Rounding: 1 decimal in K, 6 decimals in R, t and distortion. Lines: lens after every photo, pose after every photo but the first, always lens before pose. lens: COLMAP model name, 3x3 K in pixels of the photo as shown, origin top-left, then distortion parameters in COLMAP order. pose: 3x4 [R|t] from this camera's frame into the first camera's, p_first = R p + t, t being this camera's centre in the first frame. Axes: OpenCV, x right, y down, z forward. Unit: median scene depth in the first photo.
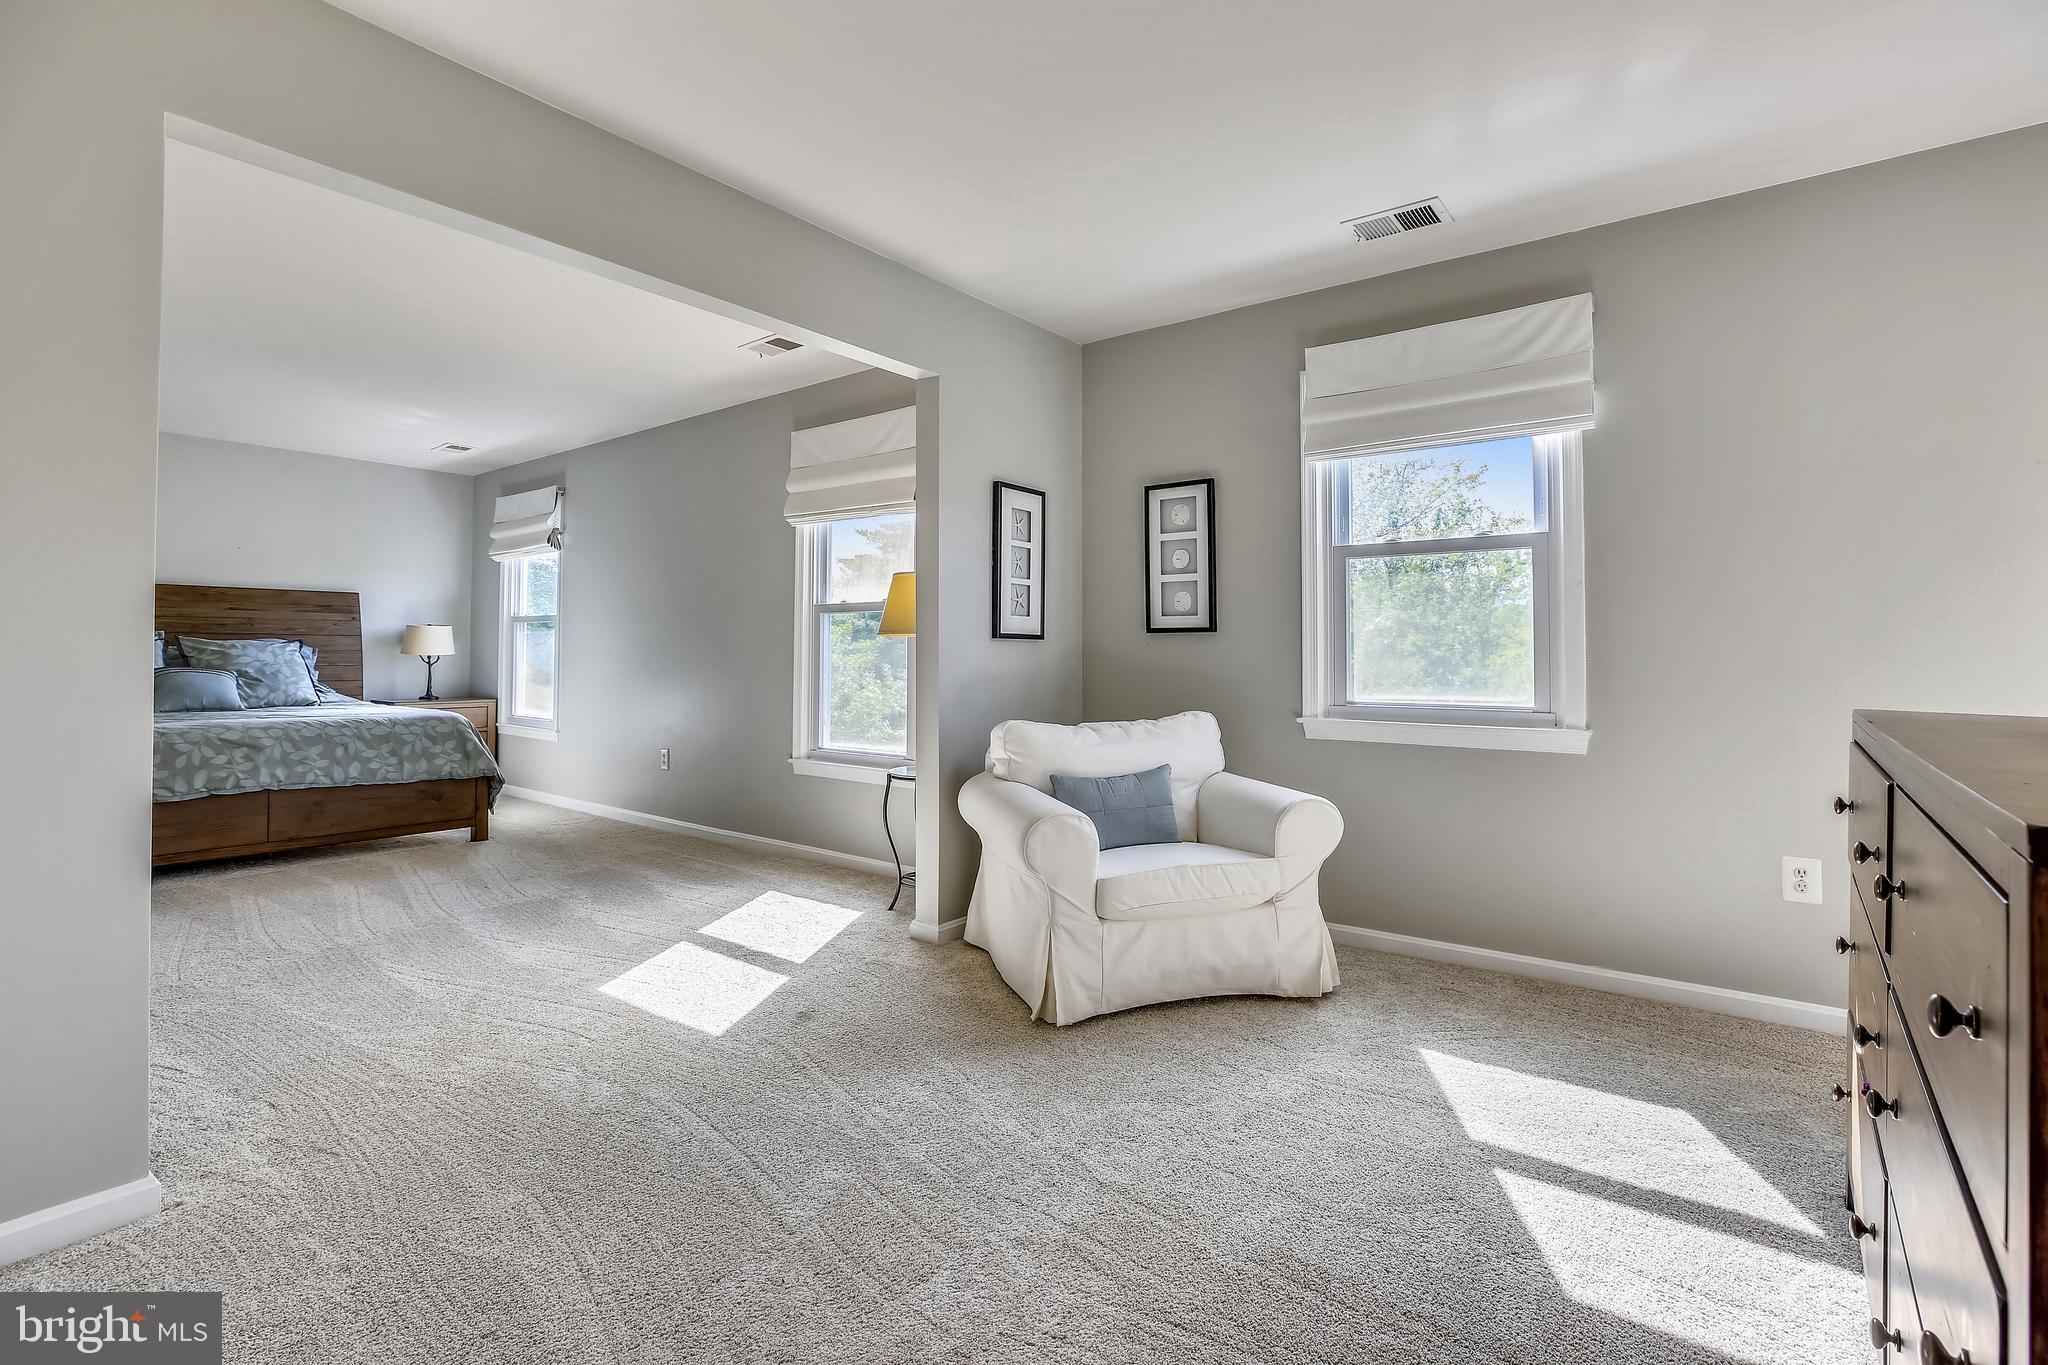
lens RADIAL K [[953.8, 0, 1023.2], [0, 953.8, 634.4], [0, 0, 1]] dist [-0.034274, 0.014044]
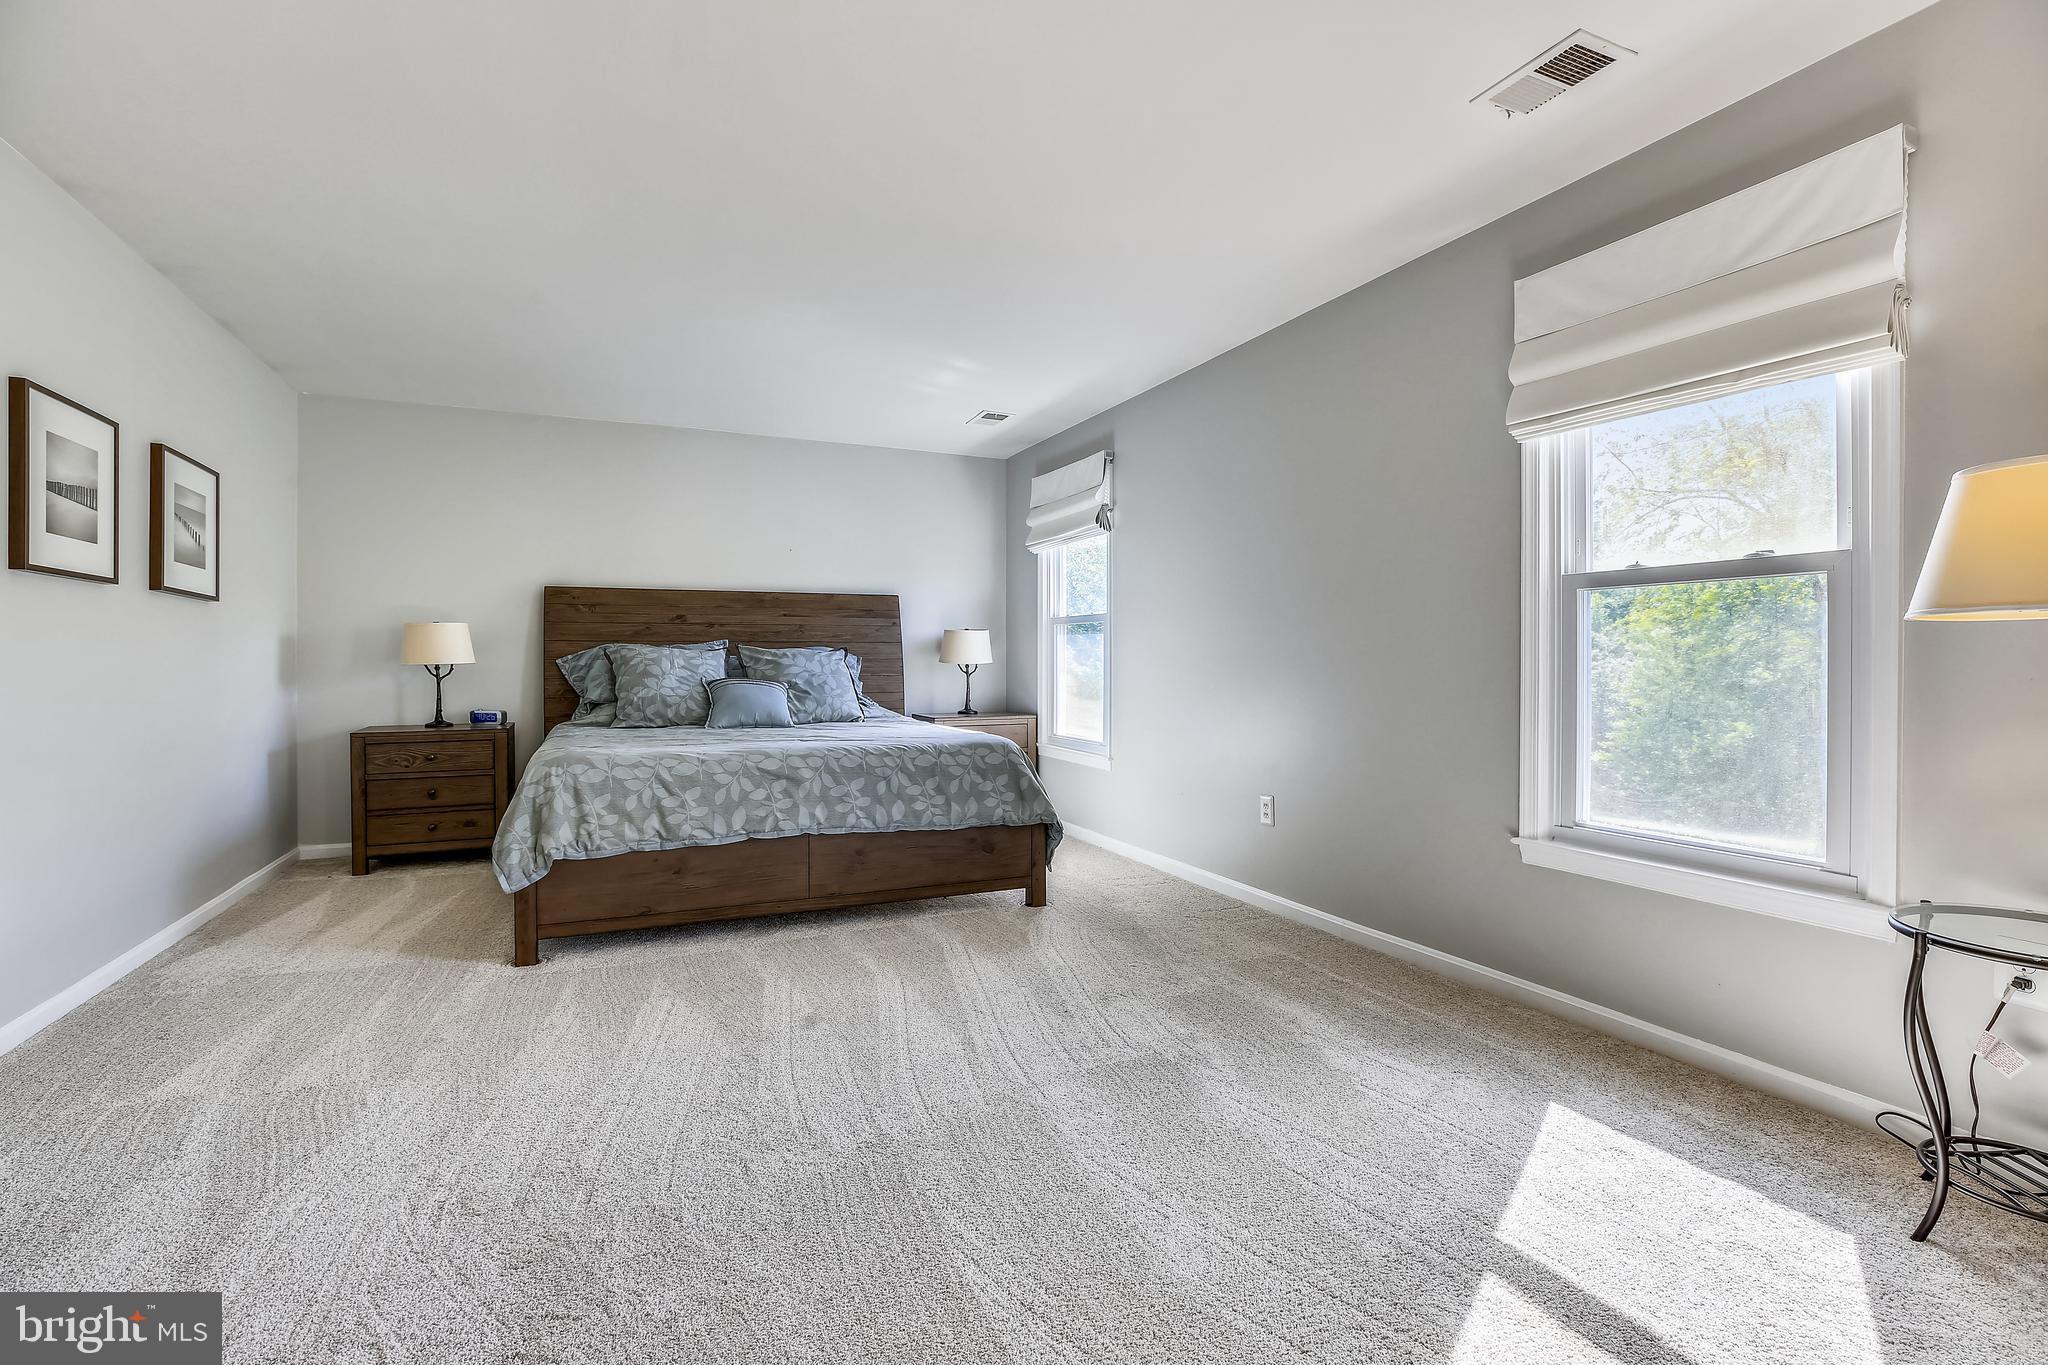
lens RADIAL K [[936.0, 0, 1025.5], [0, 936.0, 670.9], [0, 0, 1]] dist [-0.033080, 0.013566]
pose [[0.886811, 0.000164, -0.462133, -0.238712], [0.014645, 0.999488, 0.028459, 0.006100], [0.461901, -0.032005, 0.886354, 0.336610]]
